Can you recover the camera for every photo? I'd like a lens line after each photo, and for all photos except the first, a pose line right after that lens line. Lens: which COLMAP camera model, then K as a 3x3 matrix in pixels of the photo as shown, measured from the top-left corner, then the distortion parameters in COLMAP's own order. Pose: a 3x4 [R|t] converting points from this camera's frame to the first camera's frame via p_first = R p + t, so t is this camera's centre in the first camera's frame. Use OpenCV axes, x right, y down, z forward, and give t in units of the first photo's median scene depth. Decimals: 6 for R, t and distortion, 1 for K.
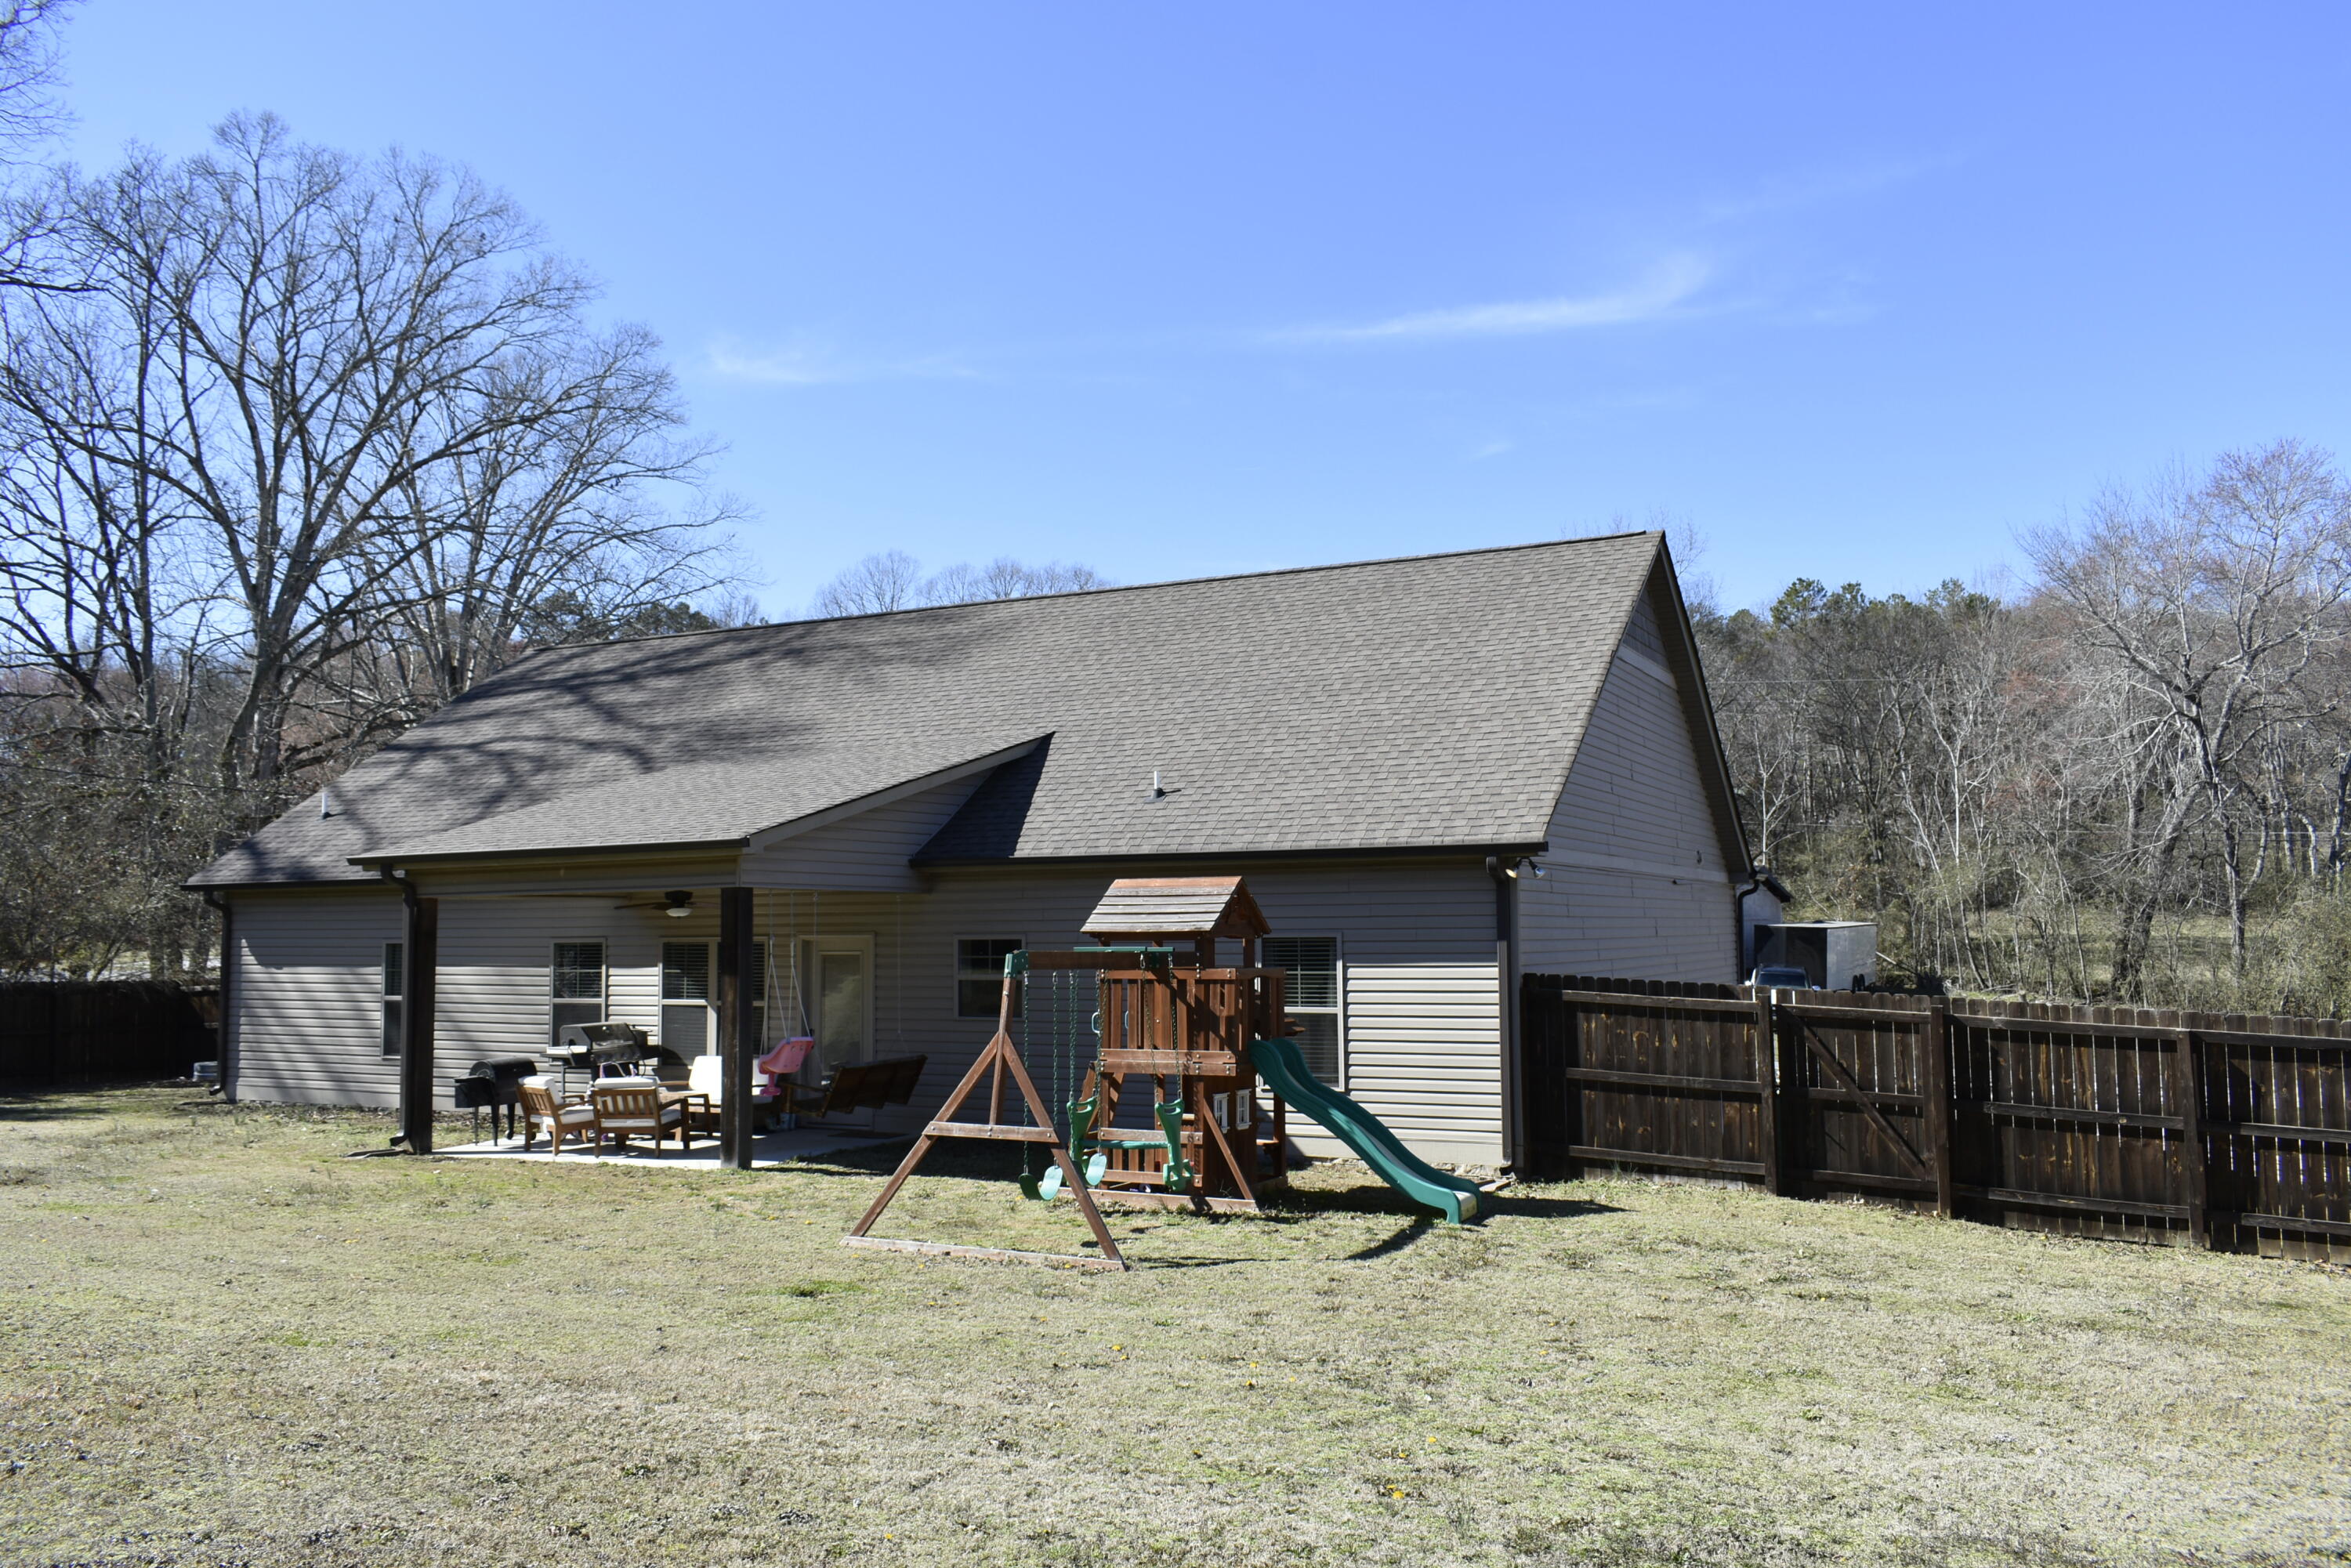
lens RADIAL K [[1816.3, 0, 1170.0], [0, 1816.3, 793.7], [0, 0, 1]] dist [-0.009661, 0.008734]
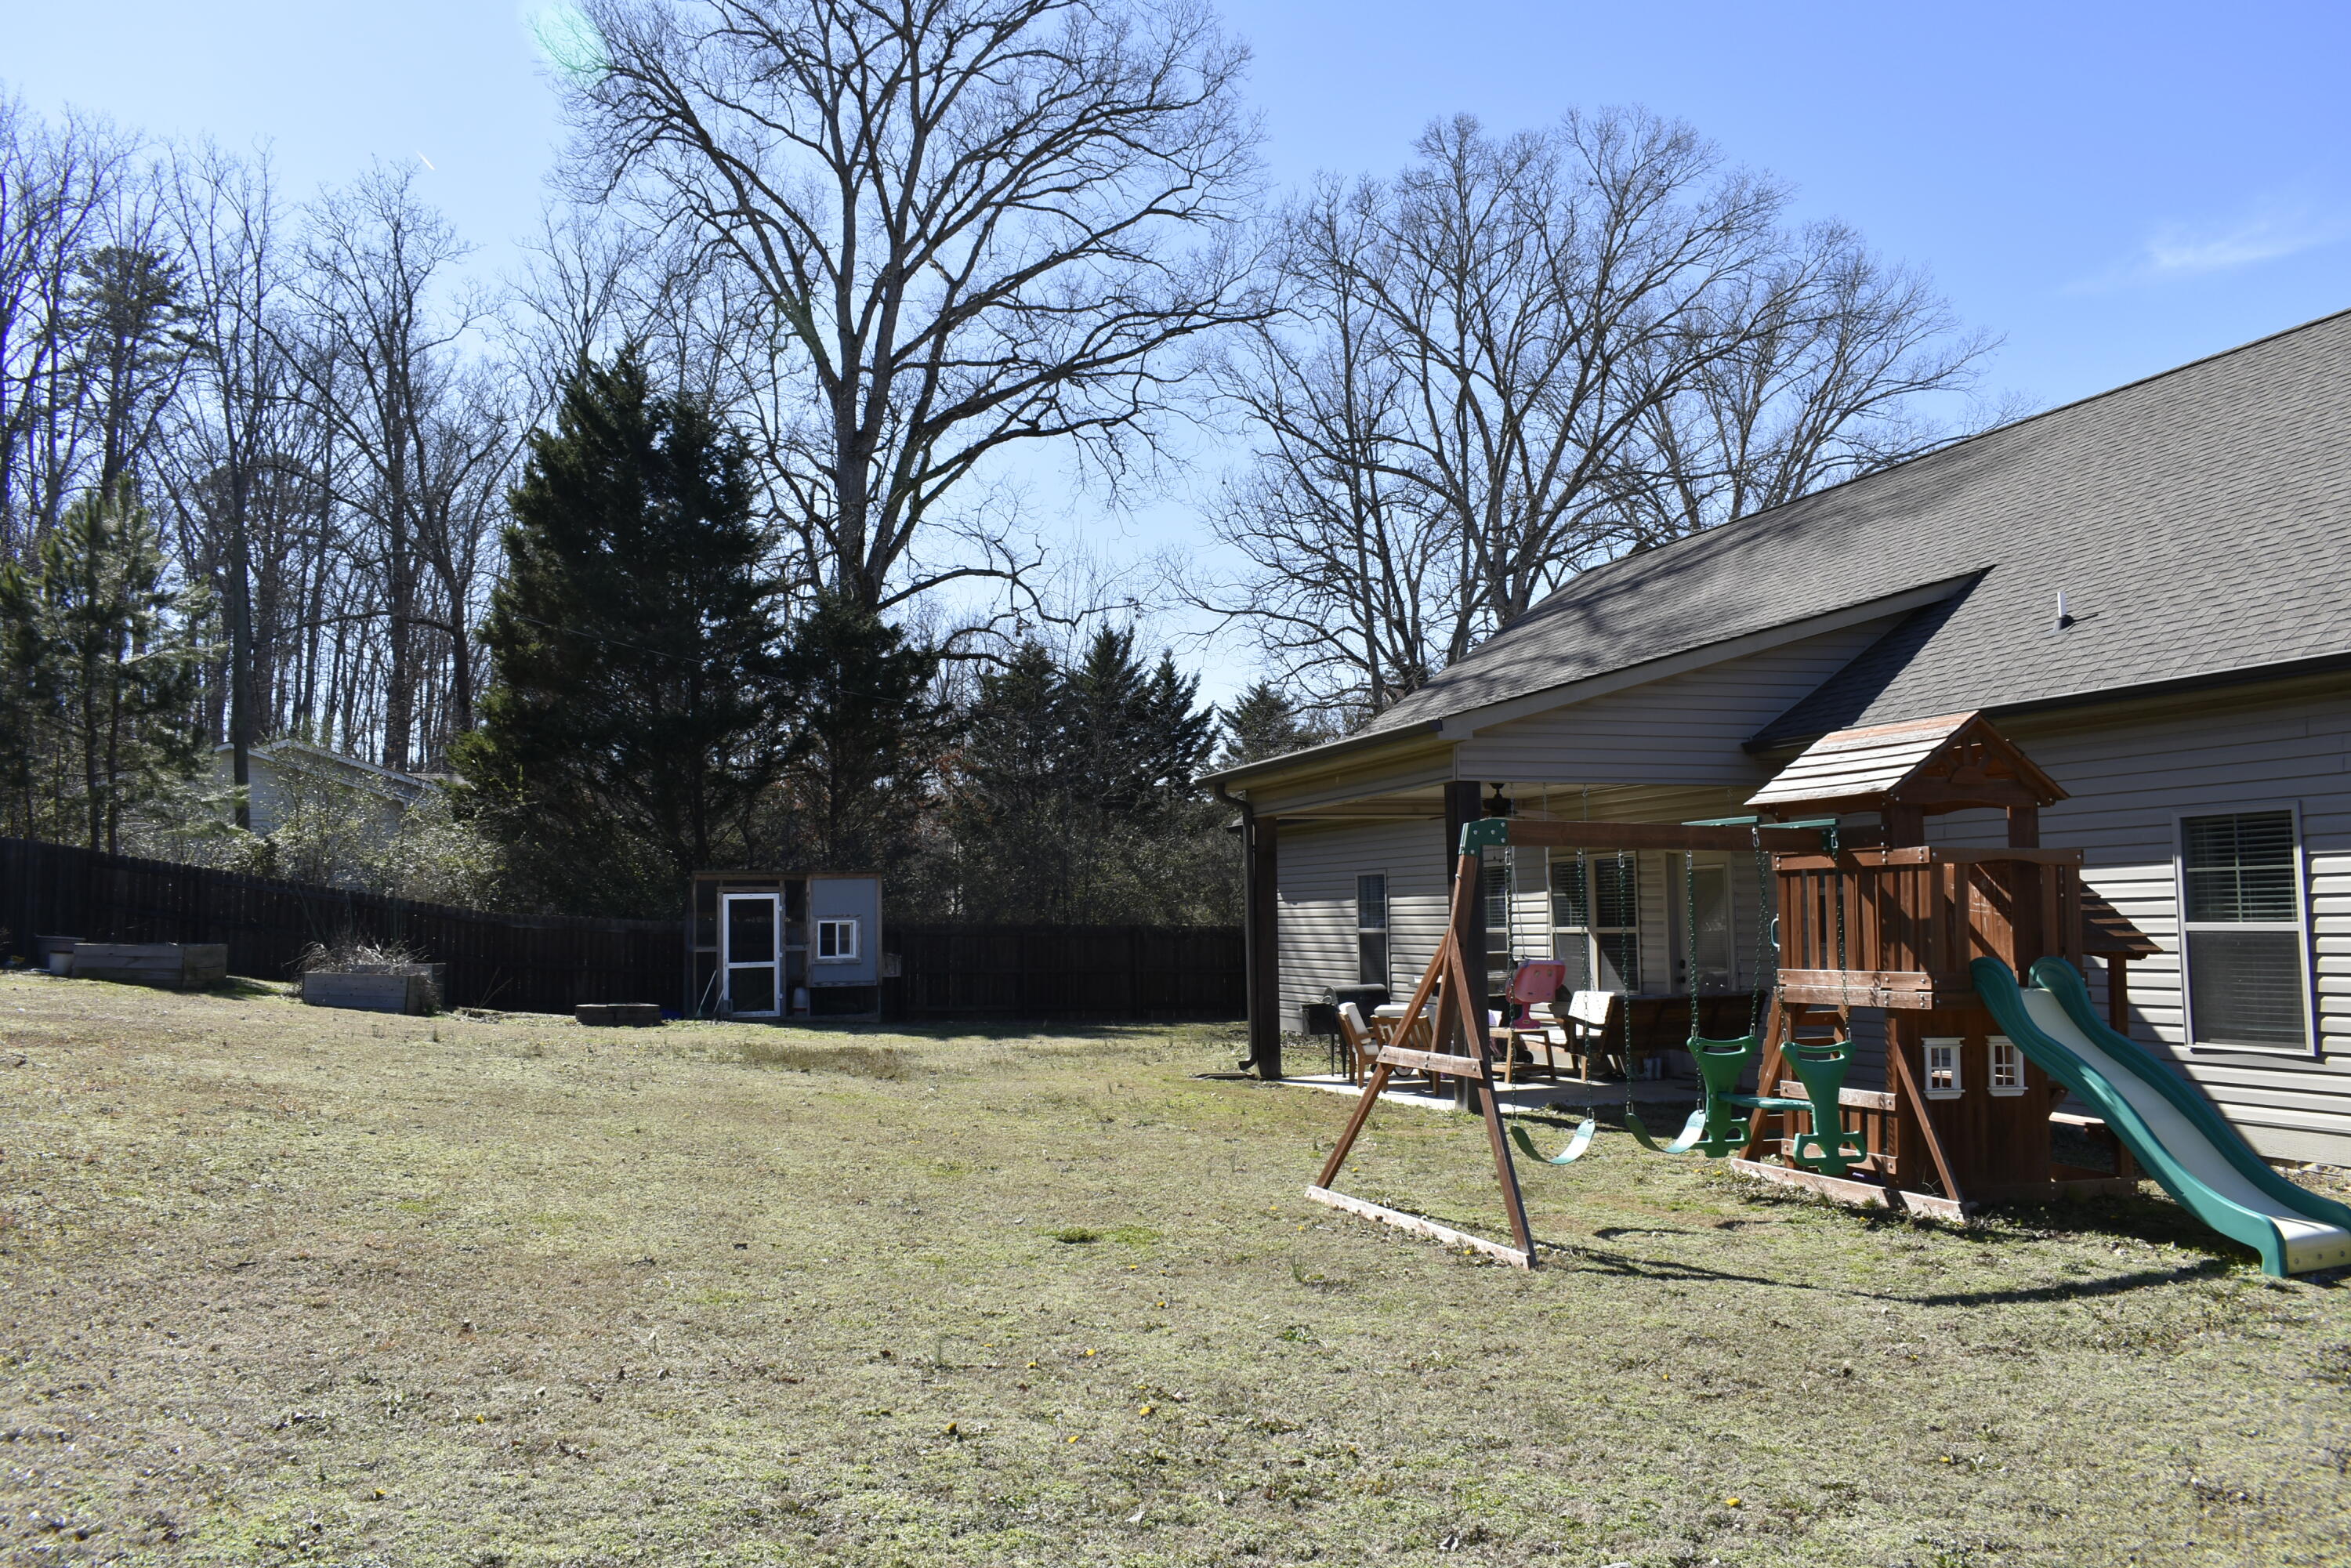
lens RADIAL K [[1816.3, 0, 1170.0], [0, 1816.3, 793.7], [0, 0, 1]] dist [-0.009661, 0.008734]
pose [[0.722191, -0.052027, -0.689734, 0.222567], [0.061871, 0.998029, -0.010499, 0.051337], [0.688921, -0.035092, 0.723986, 0.258336]]
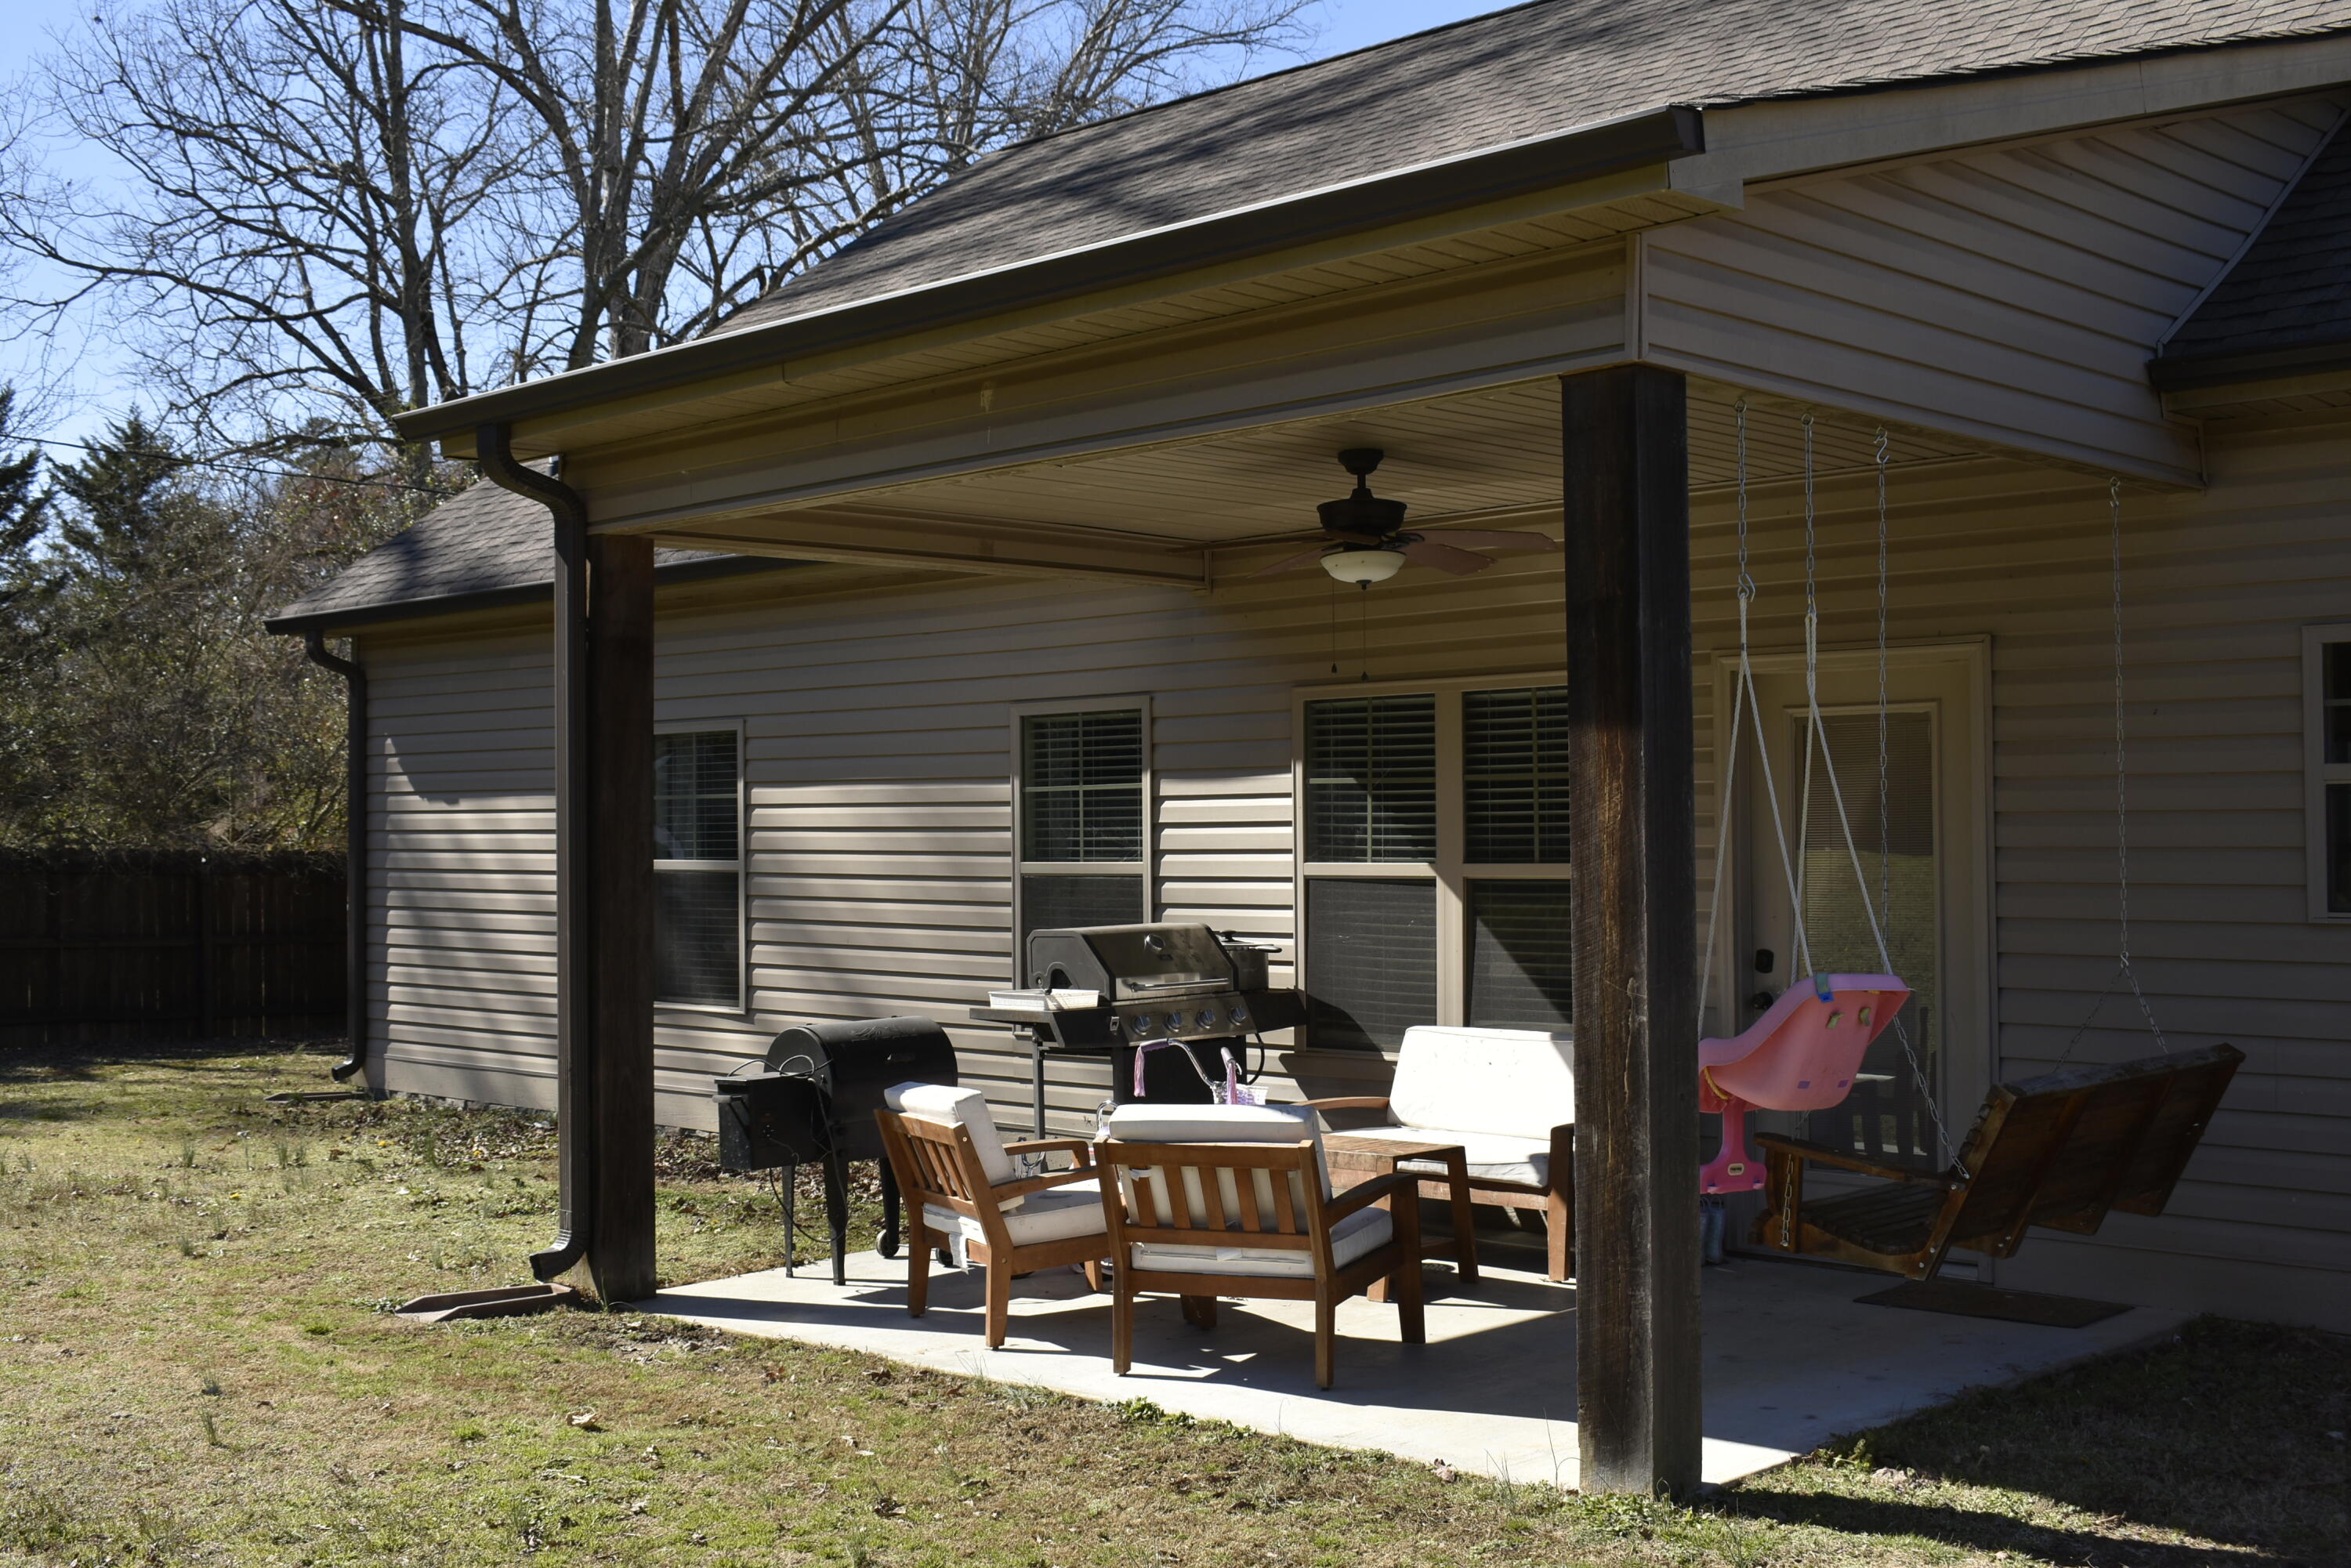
lens RADIAL K [[2615.8, 0, 1175.5], [0, 2615.8, 784.0], [0, 0, 1]] dist [-0.013637, -0.010401]
pose [[0.954905, -0.003312, -0.296894, -0.170328], [0.020323, 0.998322, 0.054228, 0.078168], [0.296217, -0.057816, 0.953369, 0.566753]]
